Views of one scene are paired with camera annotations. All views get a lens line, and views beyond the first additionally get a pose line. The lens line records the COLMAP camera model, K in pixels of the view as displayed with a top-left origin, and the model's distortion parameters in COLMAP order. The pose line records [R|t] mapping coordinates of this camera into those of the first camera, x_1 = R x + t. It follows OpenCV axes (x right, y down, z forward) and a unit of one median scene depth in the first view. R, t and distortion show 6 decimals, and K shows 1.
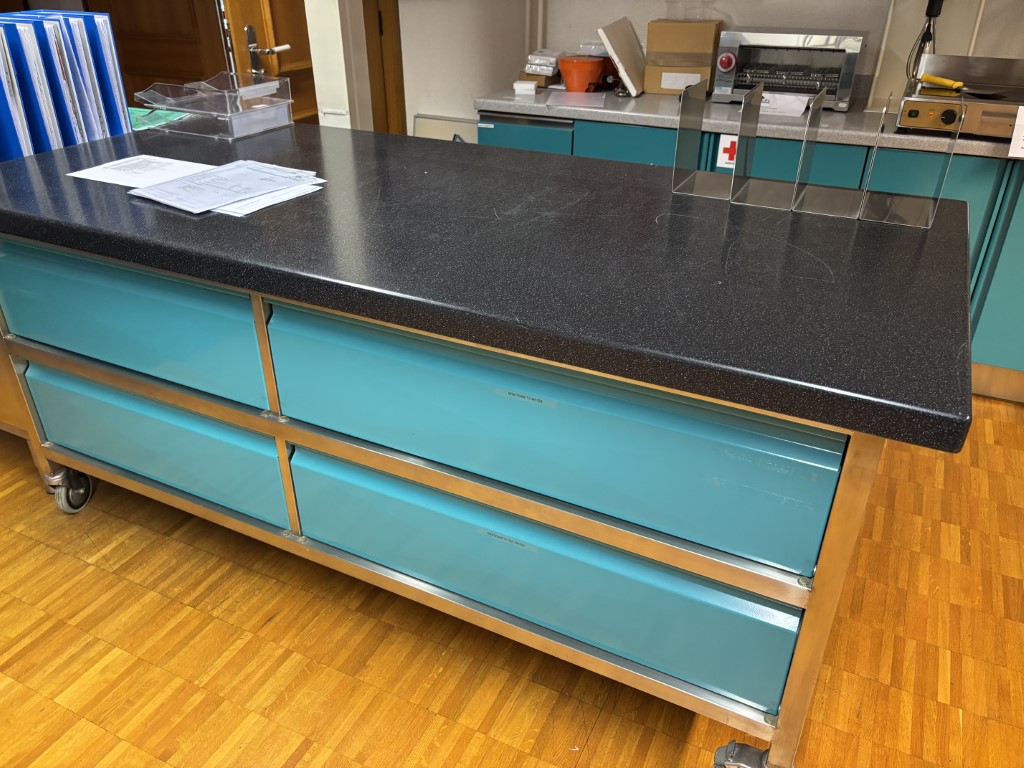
lens RADIAL K [[788.8, 0, 507.3], [0, 788.8, 384.6], [0, 0, 1]] dist [0.020658, -0.019832]
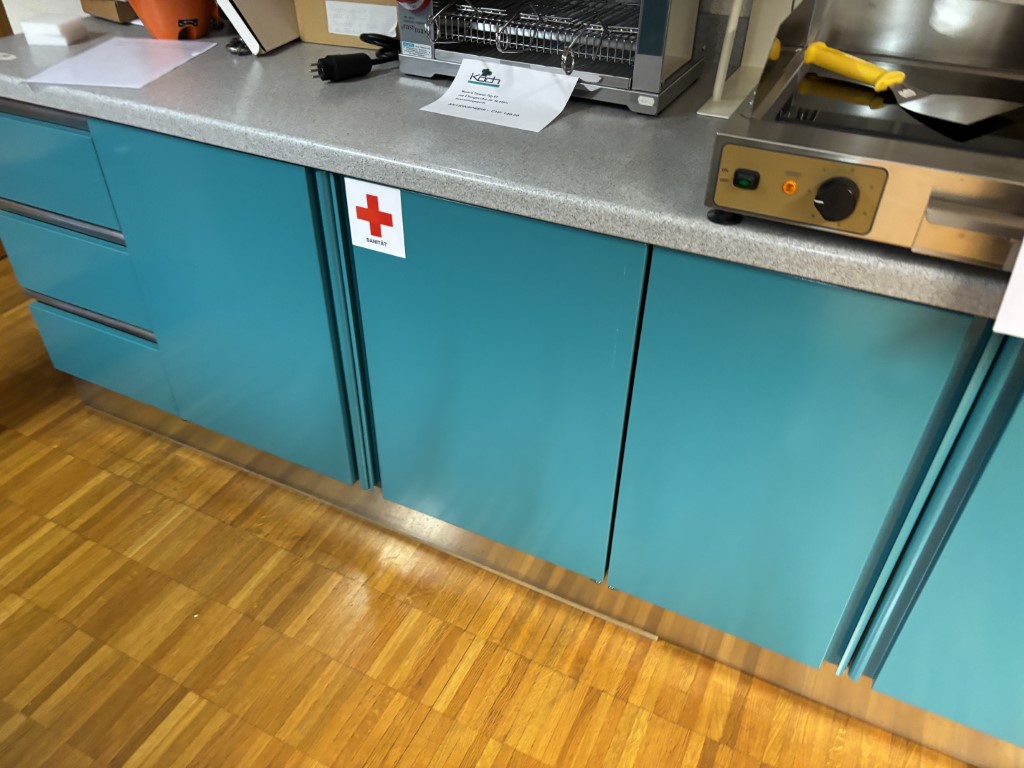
lens RADIAL K [[788.8, 0, 515.1], [0, 788.8, 384.2], [0, 0, 1]] dist [0.020658, -0.019832]
pose [[0.999971, 0.006941, 0.003090, 0.359502], [-0.007305, 0.990097, 0.140195, -0.264401], [-0.002087, -0.140213, 0.990119, 0.556564]]
